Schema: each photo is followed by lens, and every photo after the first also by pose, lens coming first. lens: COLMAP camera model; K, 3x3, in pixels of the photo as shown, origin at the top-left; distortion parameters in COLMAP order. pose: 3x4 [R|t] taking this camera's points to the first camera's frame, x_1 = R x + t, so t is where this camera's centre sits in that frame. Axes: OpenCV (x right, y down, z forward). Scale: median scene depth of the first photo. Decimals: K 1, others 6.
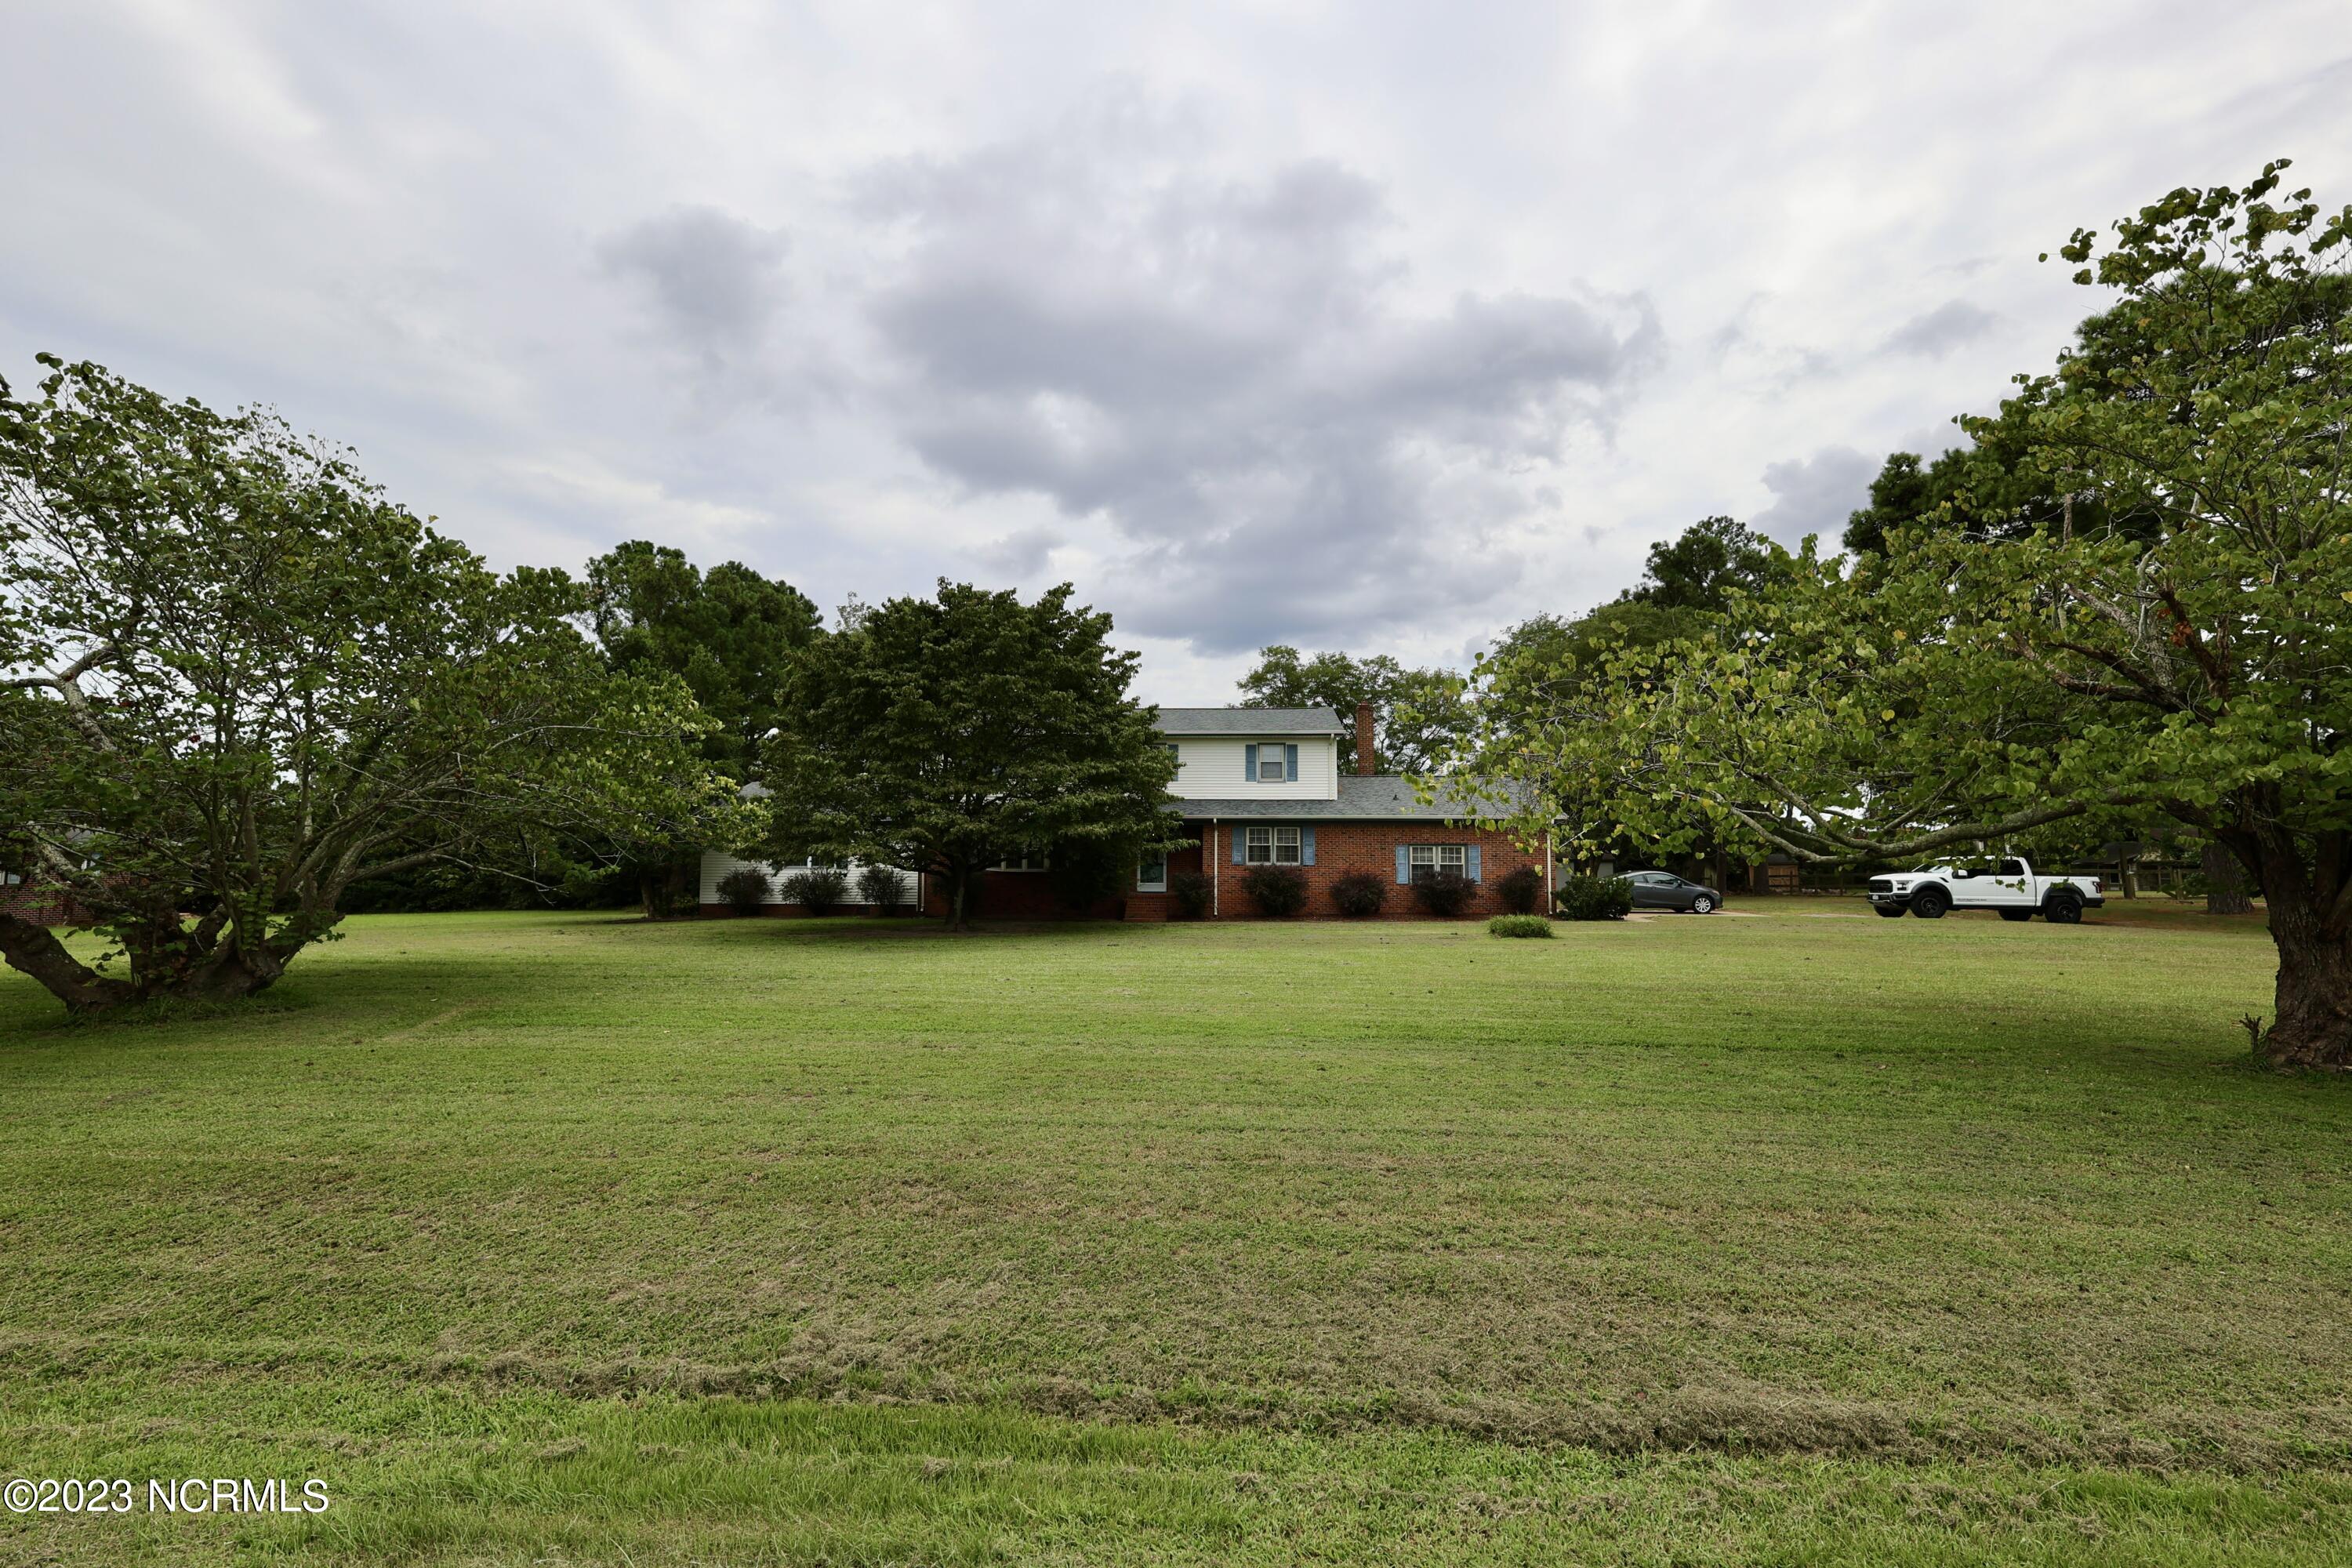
lens RADIAL K [[973.5, 0, 1176.0], [0, 973.5, 784.0], [0, 0, 1]] dist [-0.020629, -0.000055]
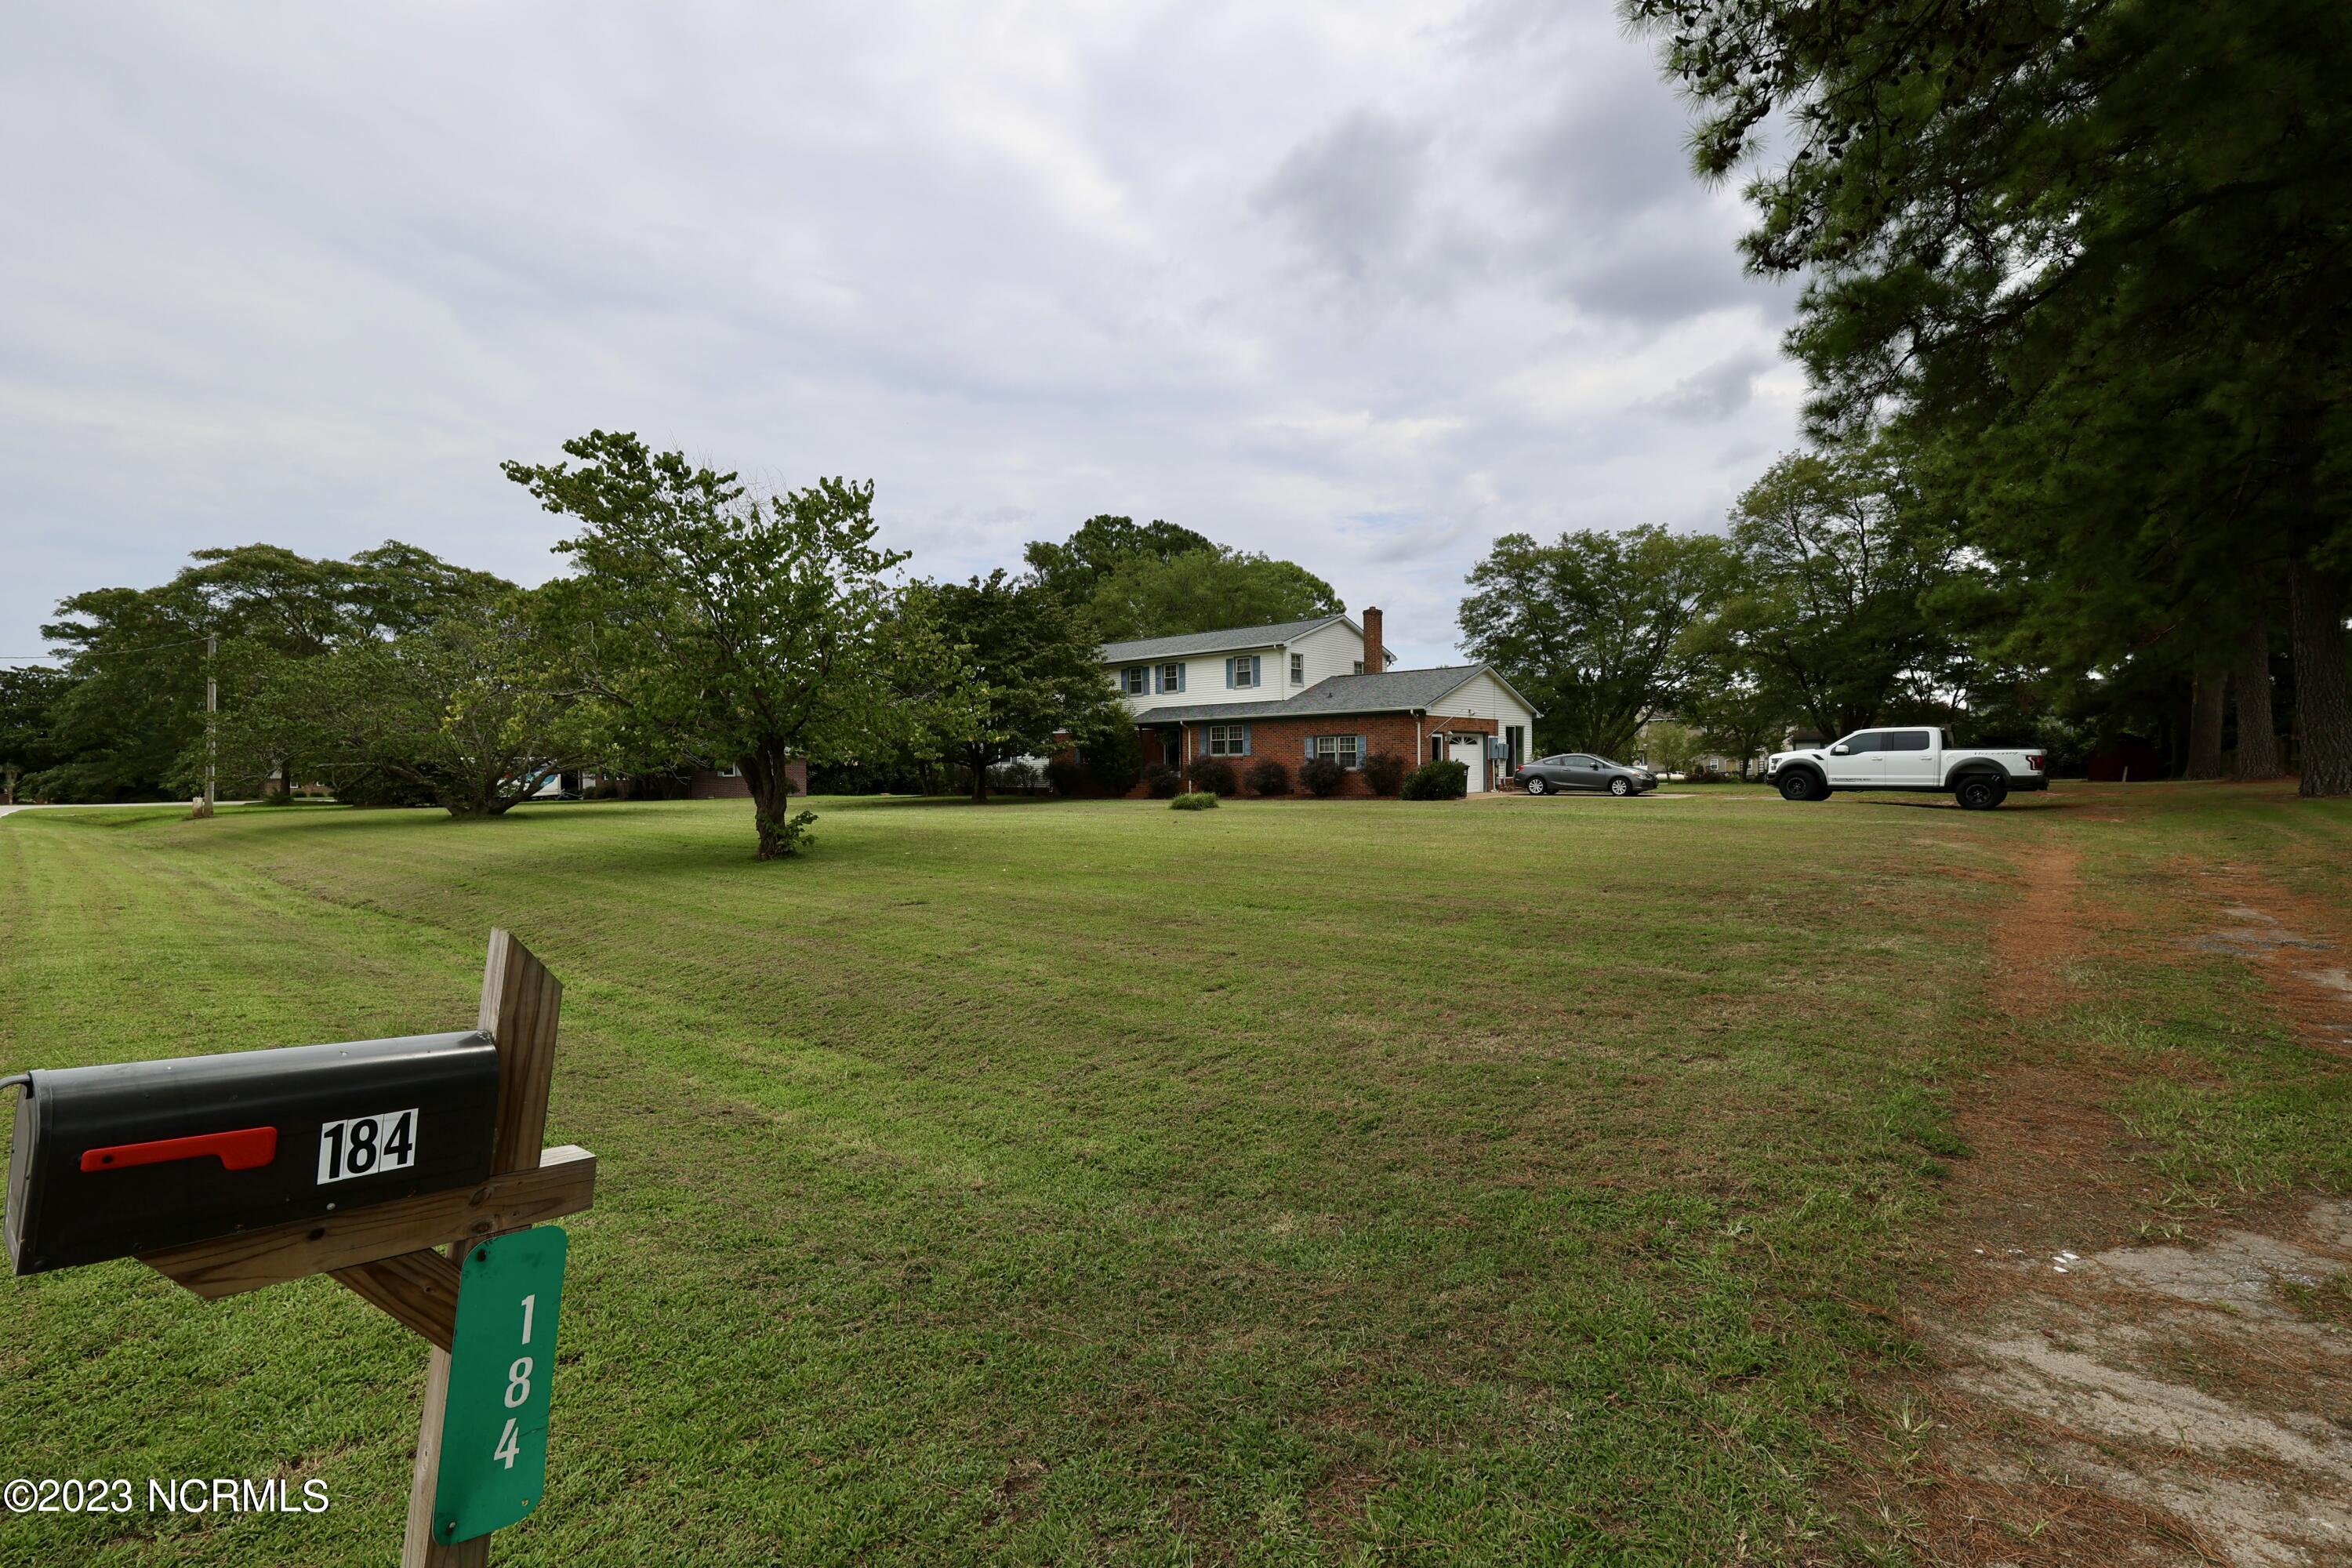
lens RADIAL K [[1016.6, 0, 1176.0], [0, 1016.6, 784.0], [0, 0, 1]] dist [0.001727, 0.000068]
pose [[0.777117, -0.005809, -0.629330, 0.862867], [0.070387, 0.994486, 0.077737, 0.013073], [0.625408, -0.104707, 0.773241, -0.044823]]
